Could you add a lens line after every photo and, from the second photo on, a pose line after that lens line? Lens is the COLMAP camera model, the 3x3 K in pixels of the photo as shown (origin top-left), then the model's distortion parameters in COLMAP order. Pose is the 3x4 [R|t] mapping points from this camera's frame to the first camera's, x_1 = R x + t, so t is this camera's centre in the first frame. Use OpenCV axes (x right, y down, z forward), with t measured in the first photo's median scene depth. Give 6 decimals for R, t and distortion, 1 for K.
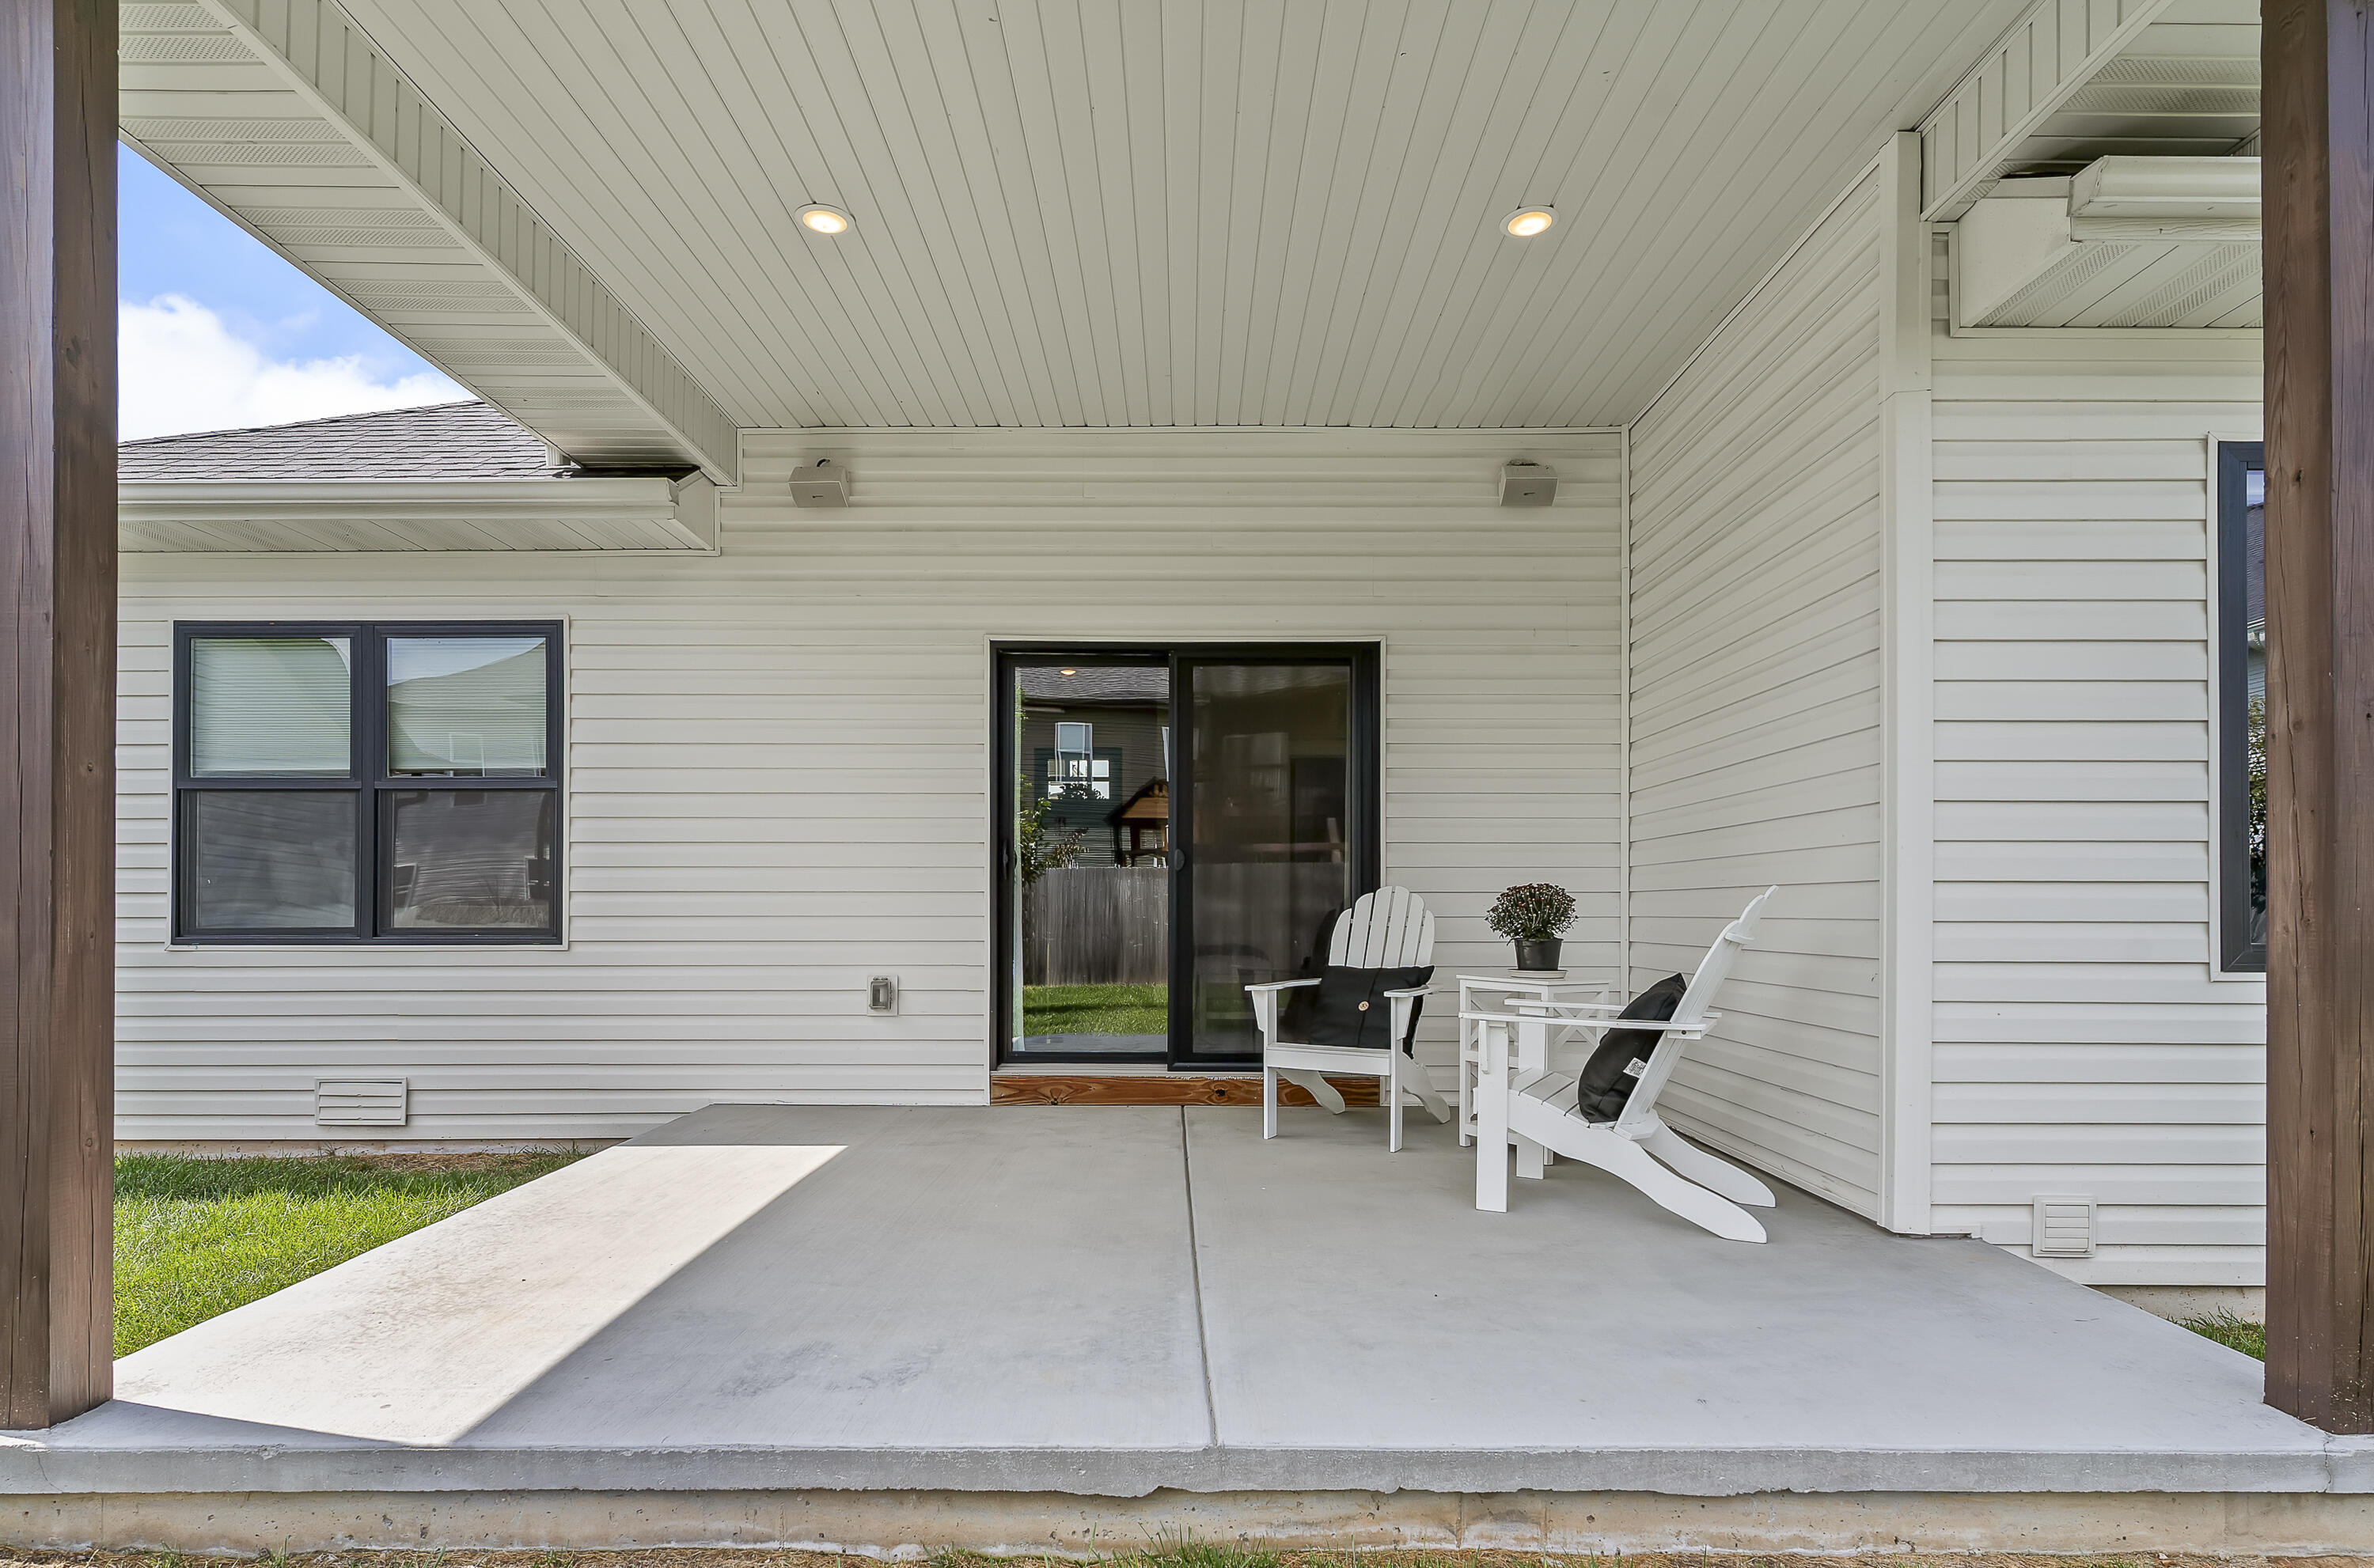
lens RADIAL K [[1284.6, 0, 1187.0], [0, 1284.6, 892.4], [0, 0, 1]] dist [-0.000724, 0.000246]
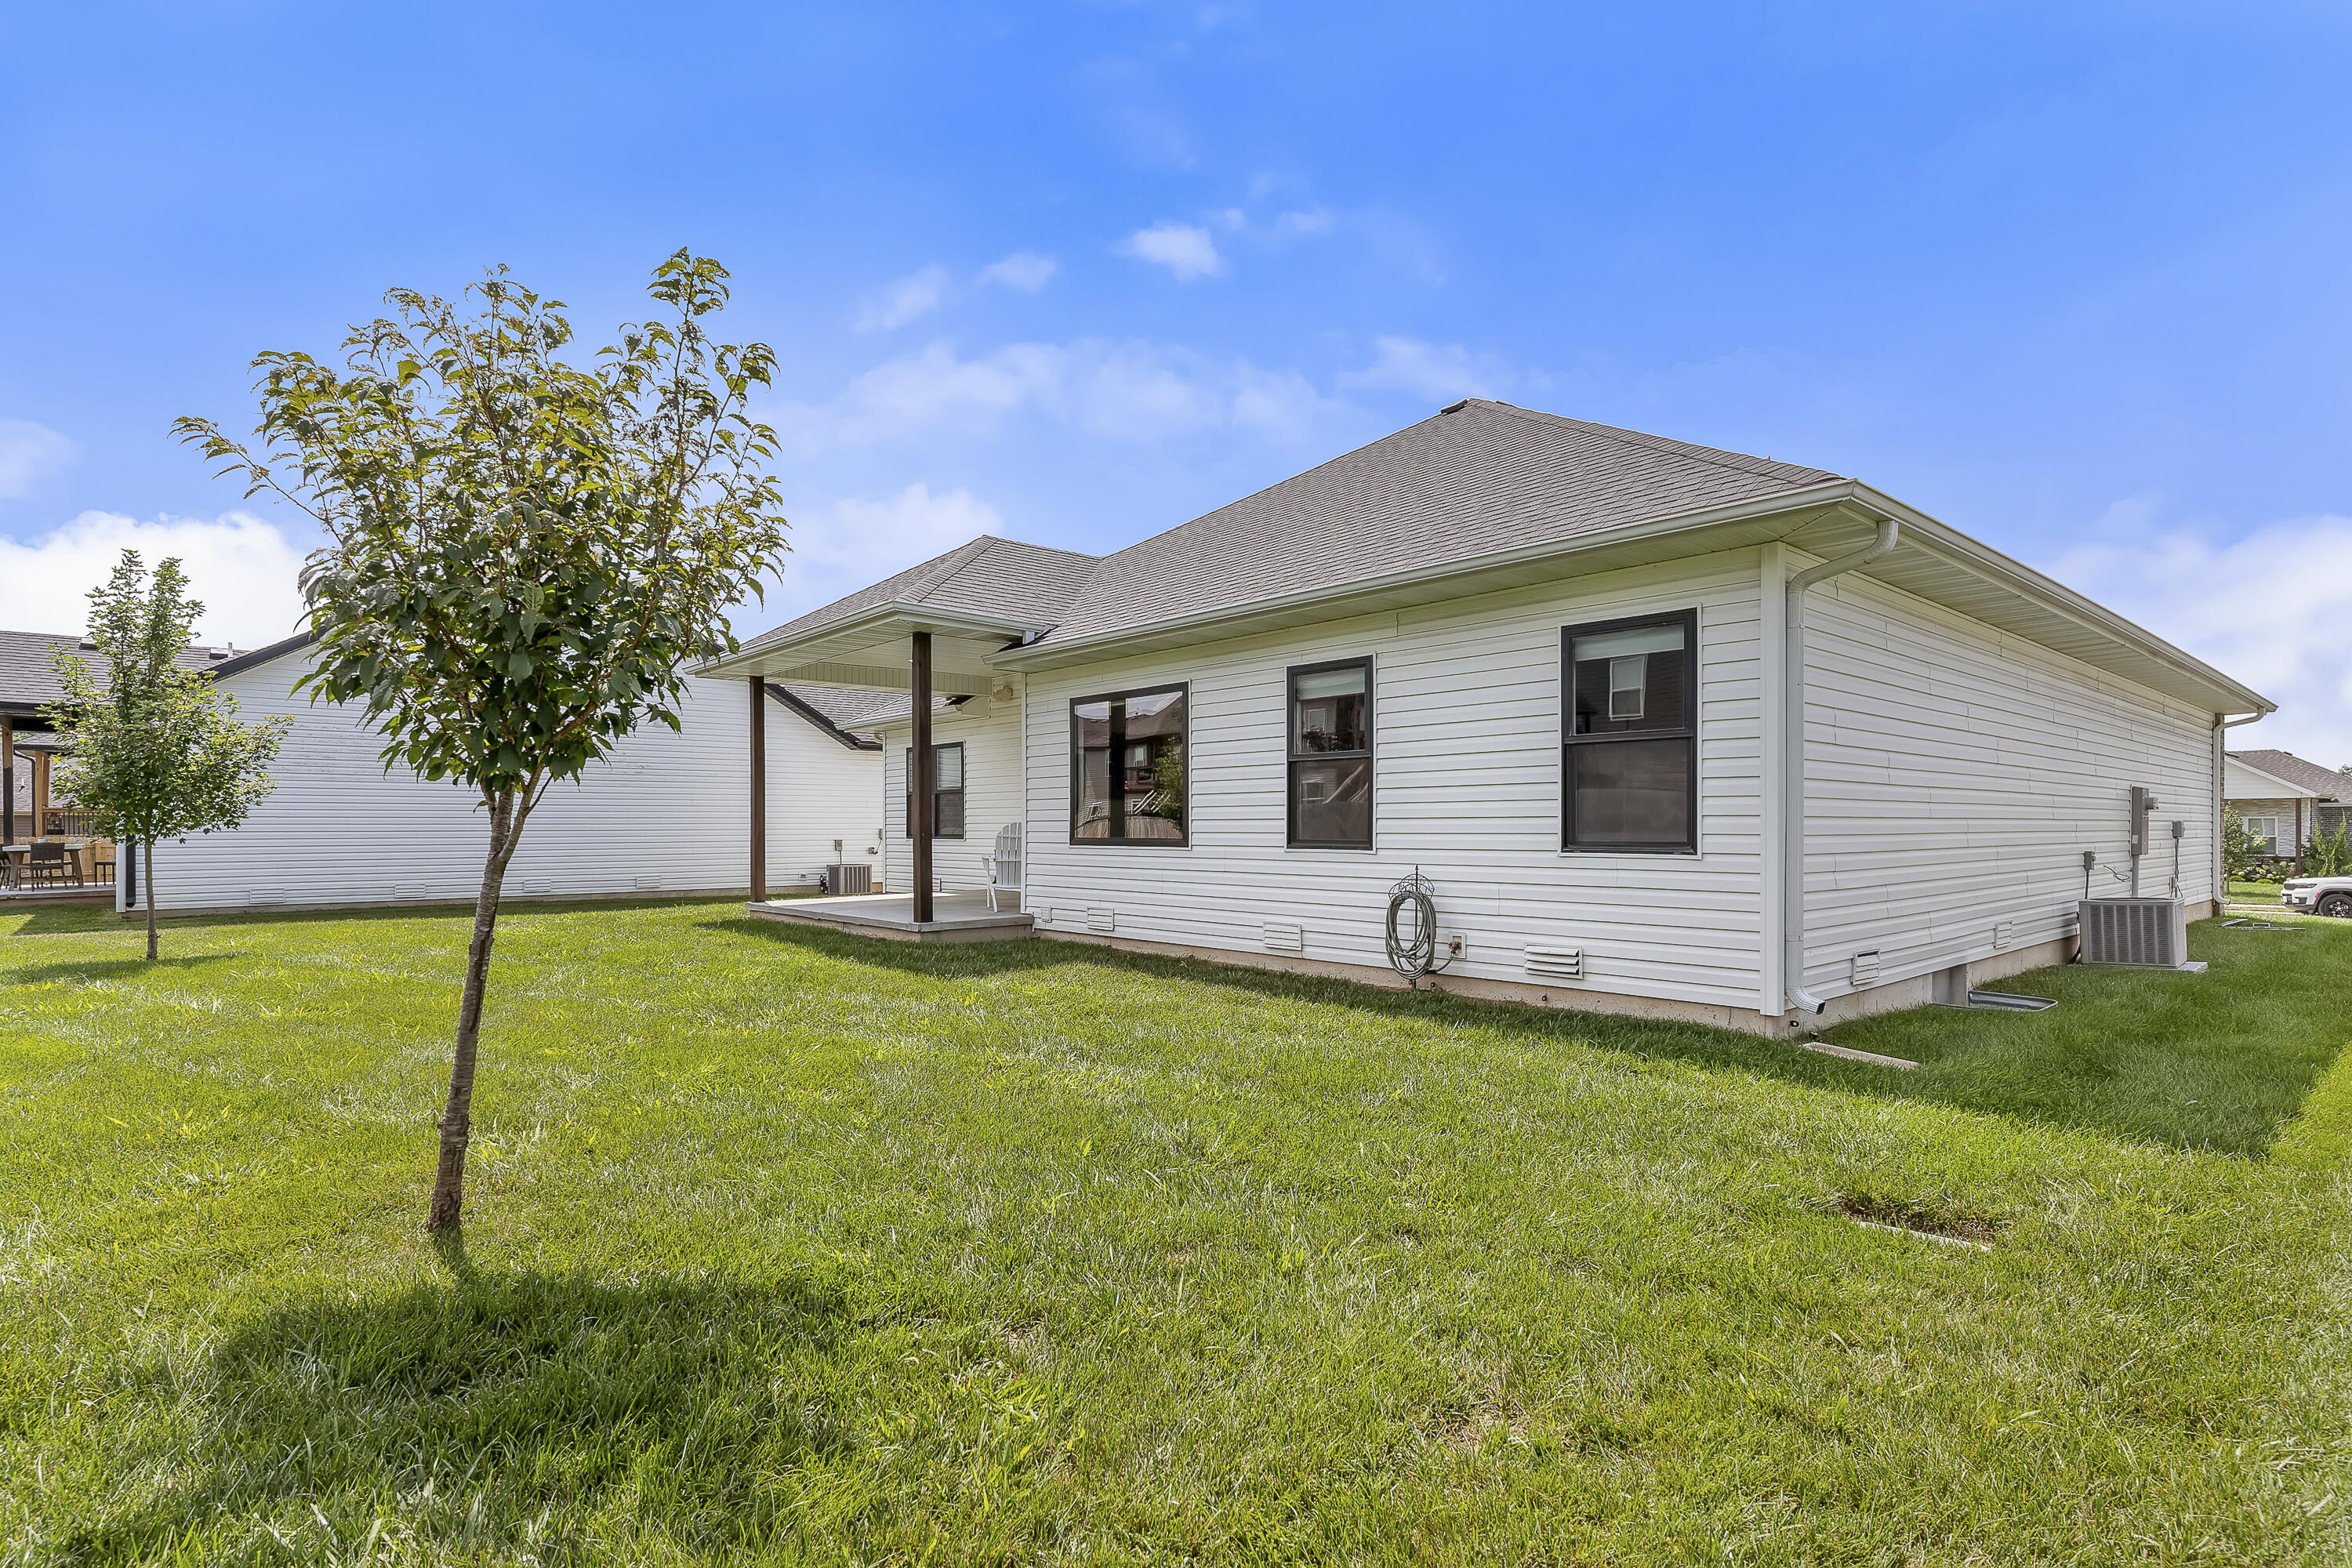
lens RADIAL K [[1177.7, 0, 1176.0], [0, 1177.7, 784.0], [0, 0, 1]] dist [0.000481, -0.000013]
pose [[0.660816, -0.030117, -0.749944, 2.131572], [0.010452, 0.999467, -0.030928, -0.003664], [0.750475, 0.012599, 0.660778, -0.586533]]
